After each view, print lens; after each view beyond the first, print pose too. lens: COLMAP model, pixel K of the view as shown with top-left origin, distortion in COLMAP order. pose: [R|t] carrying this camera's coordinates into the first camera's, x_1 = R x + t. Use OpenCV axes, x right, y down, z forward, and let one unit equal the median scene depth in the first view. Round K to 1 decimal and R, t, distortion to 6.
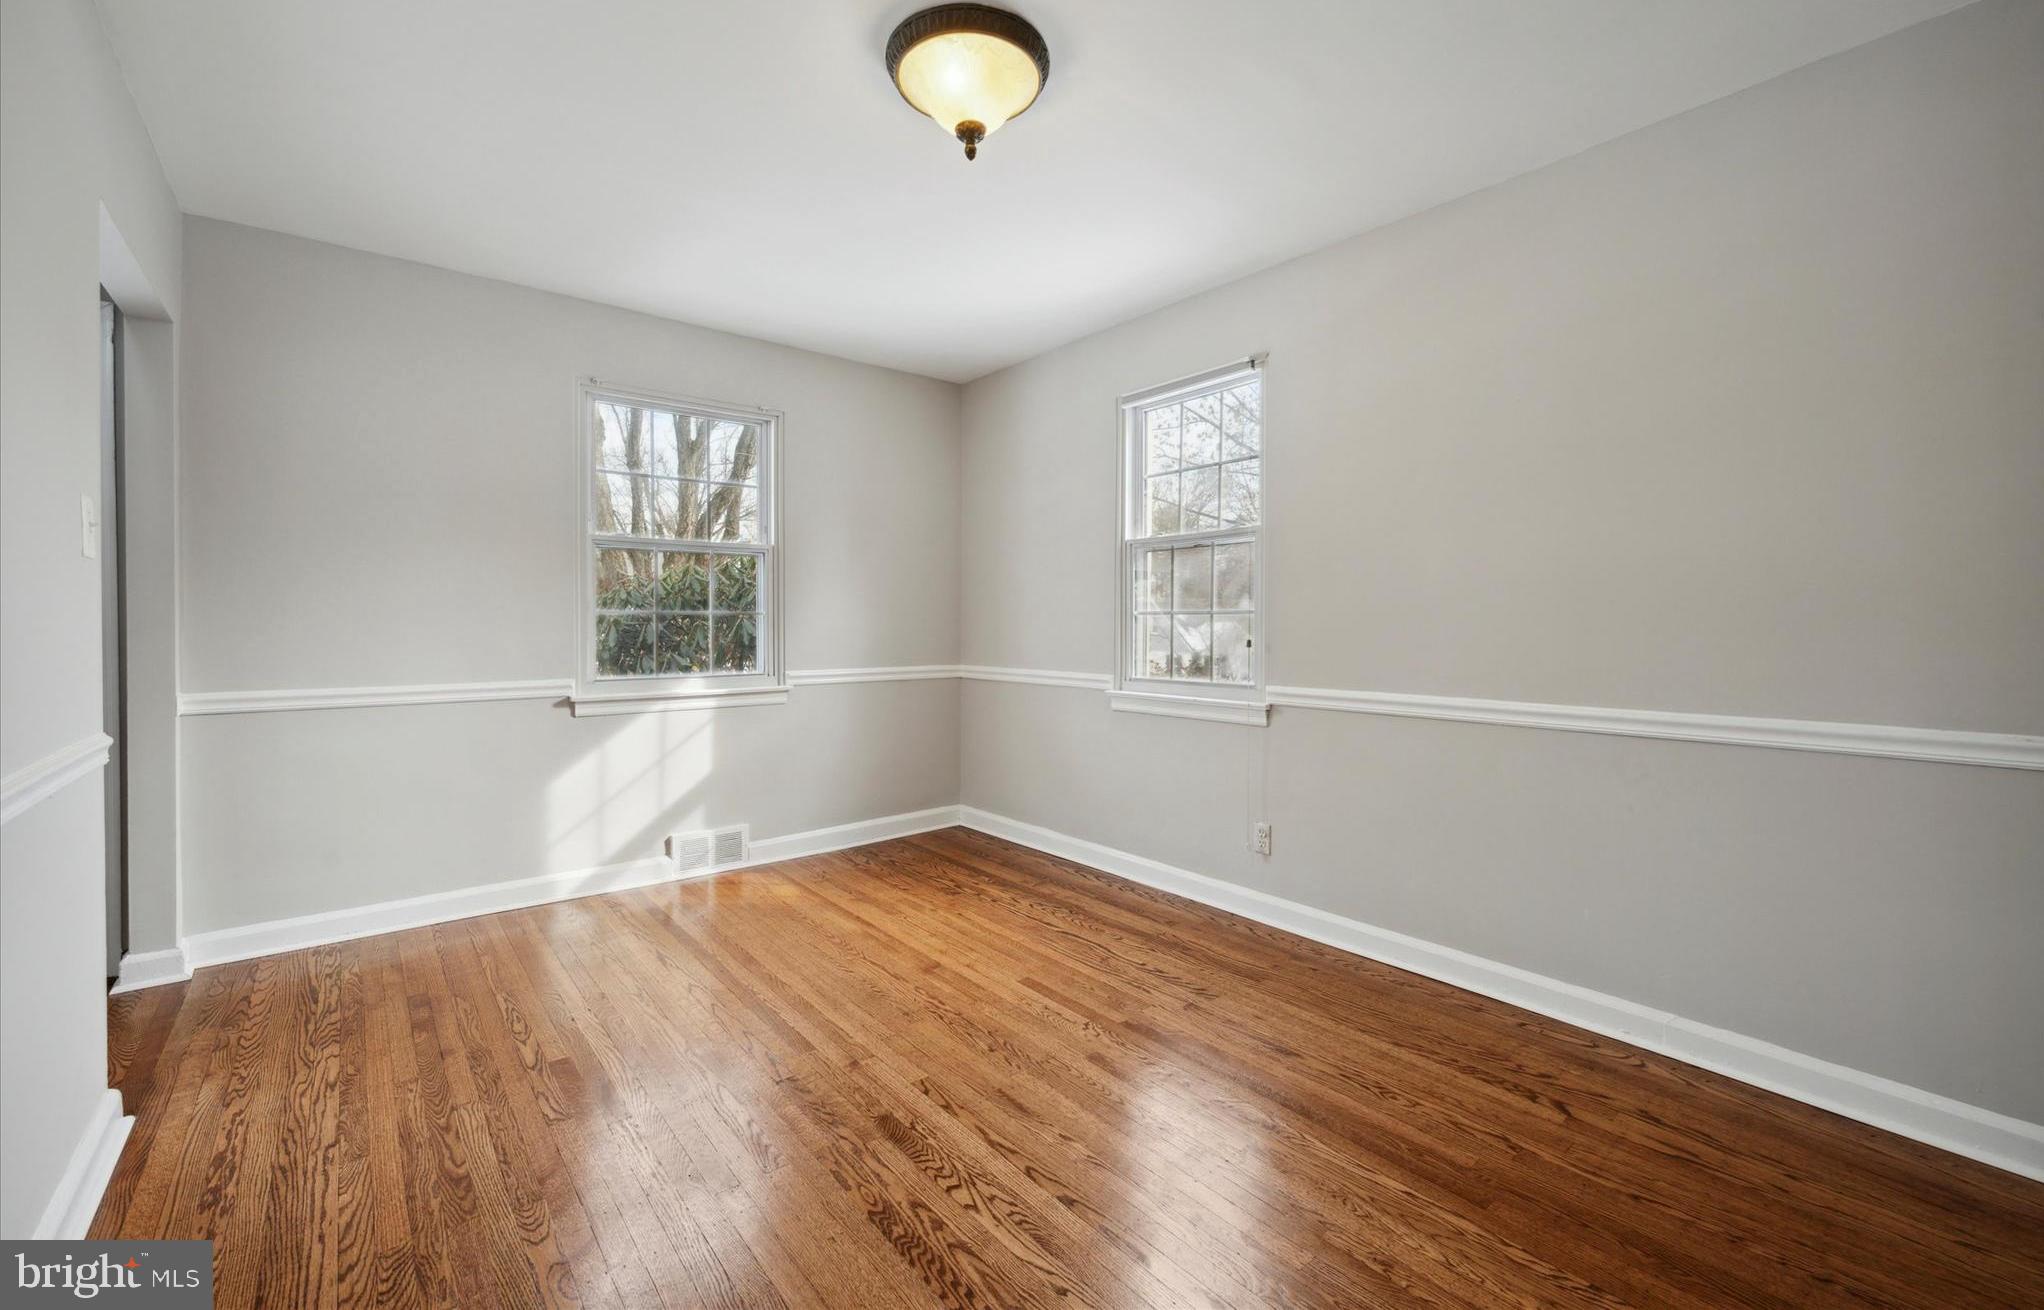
lens RADIAL K [[827.4, 0, 1032.2], [0, 827.4, 633.7], [0, 0, 1]] dist [-0.000434, -0.000109]
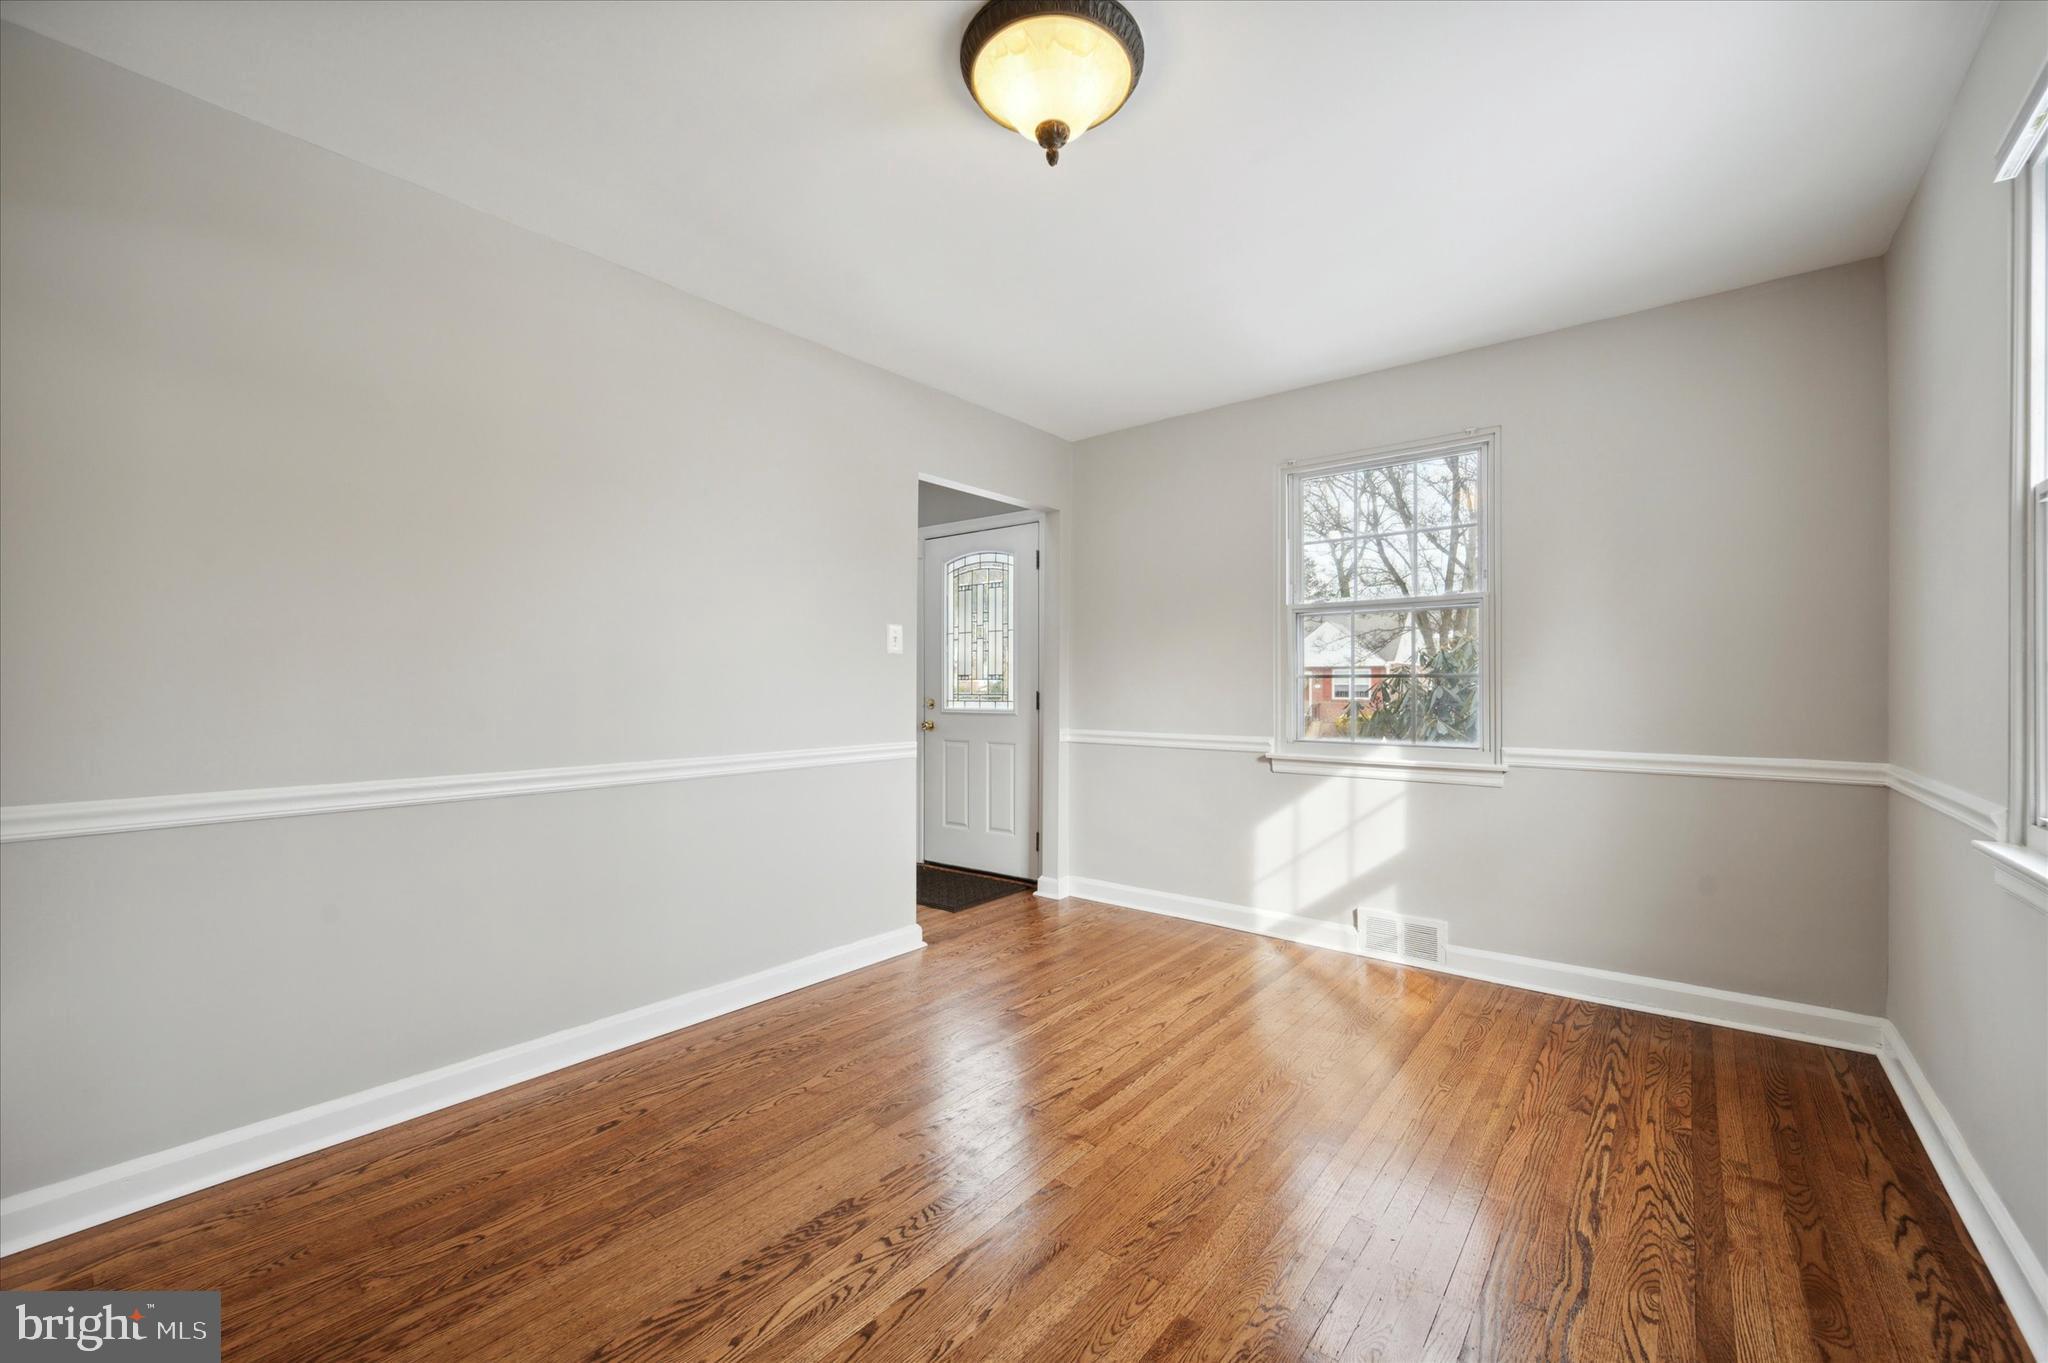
lens RADIAL K [[826.8, 0, 1054.2], [0, 826.8, 684.6], [0, 0, 1]] dist [0.000681, -0.000005]
pose [[0.208446, -0.003714, -0.978027, 0.474023], [-0.013907, 0.999880, -0.006761, -0.004326], [0.977935, 0.015010, 0.208369, 0.493213]]
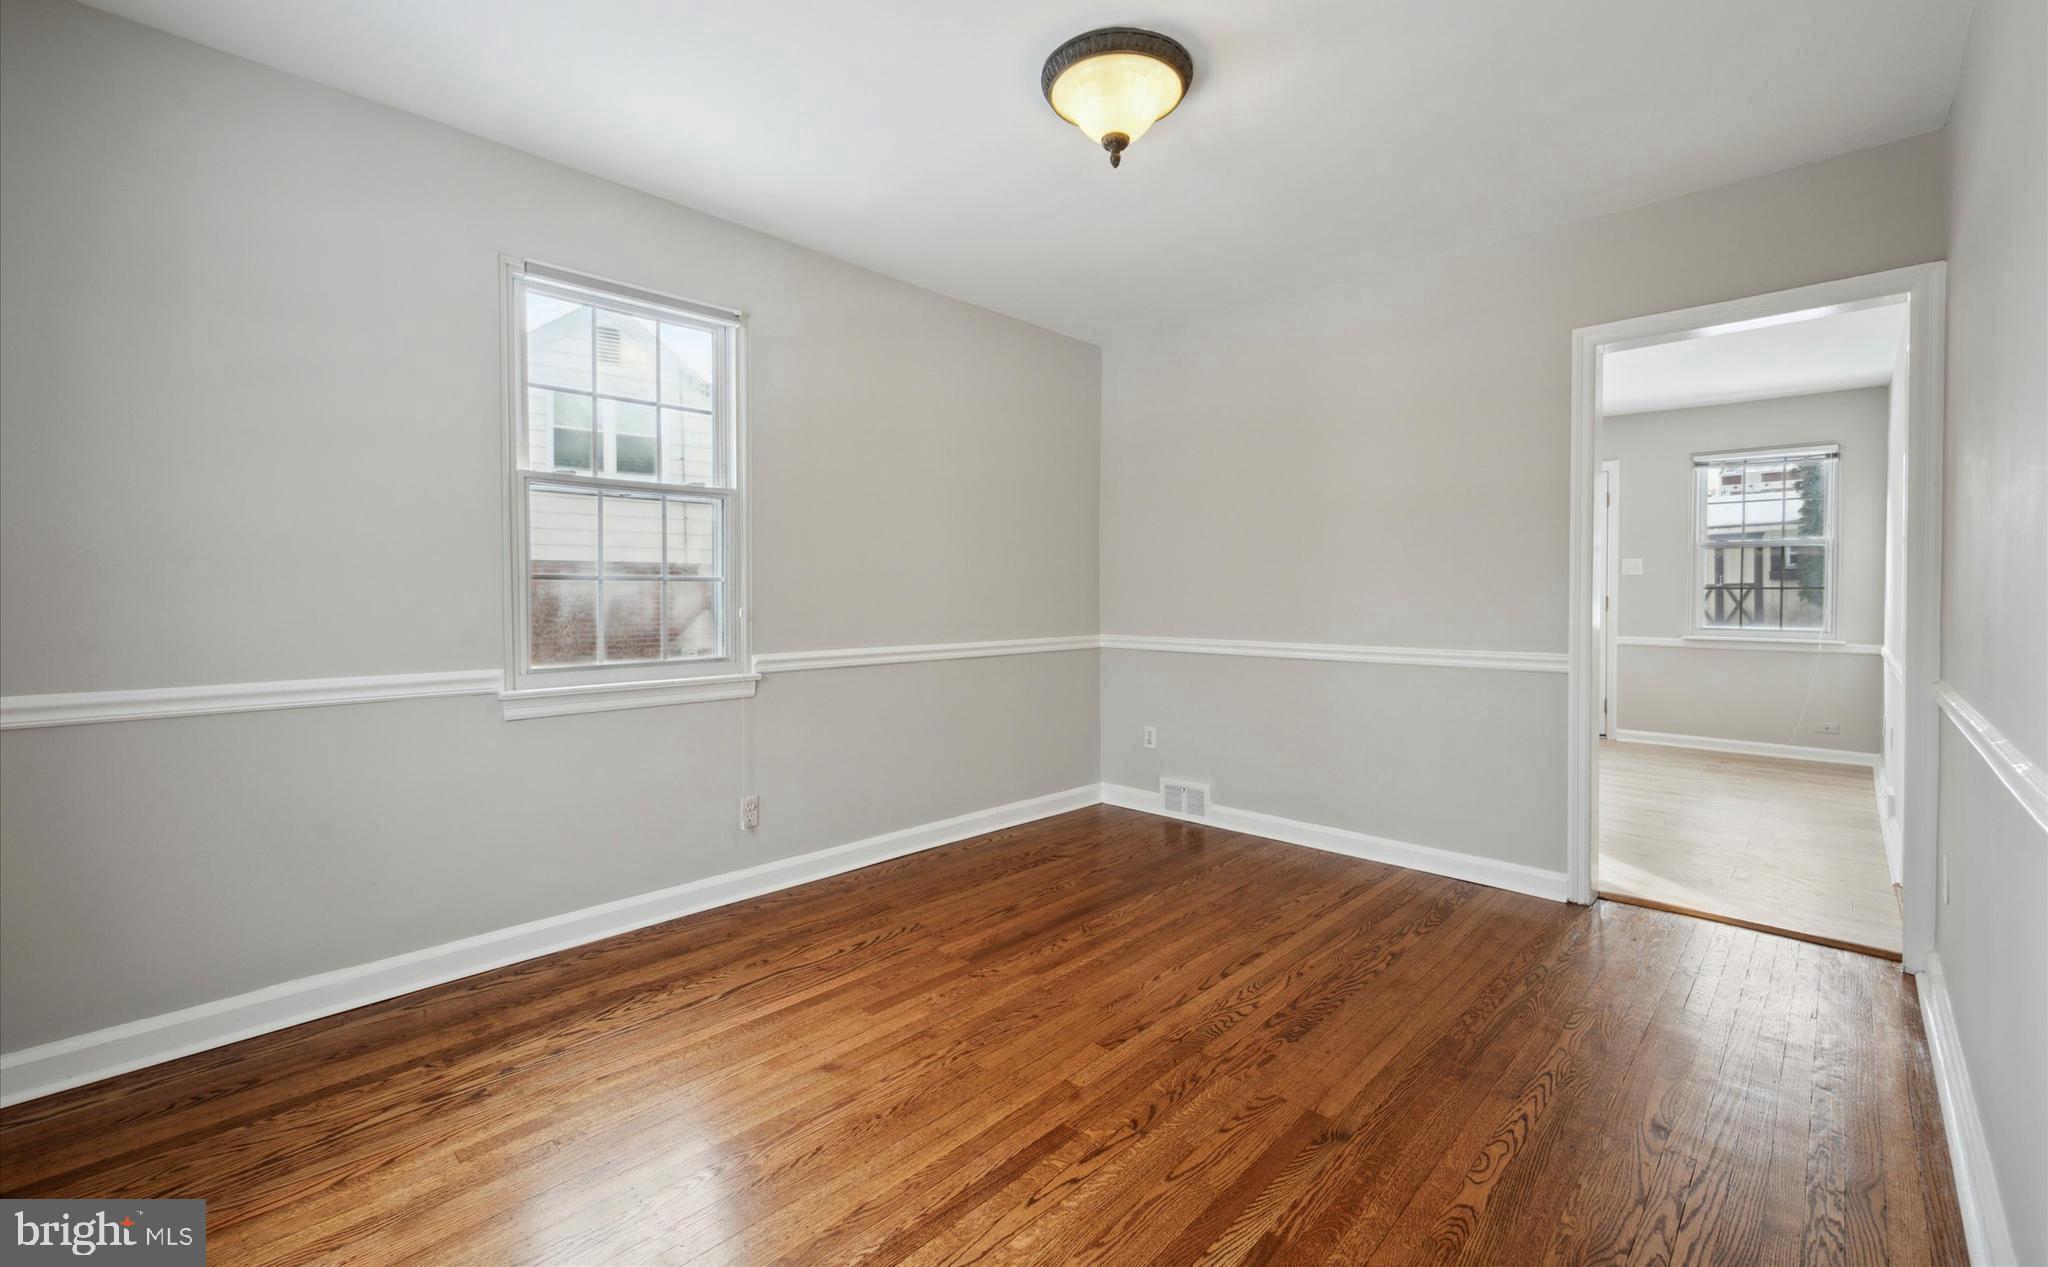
lens RADIAL K [[829.3, 0, 1030.1], [0, 829.3, 607.2], [0, 0, 1]] dist [0.000759, -0.000012]
pose [[-0.096074, -0.017249, 0.995225, -0.696322], [0.013421, 0.999737, 0.018623, -0.007502], [-0.995284, 0.015146, -0.095817, 0.732865]]
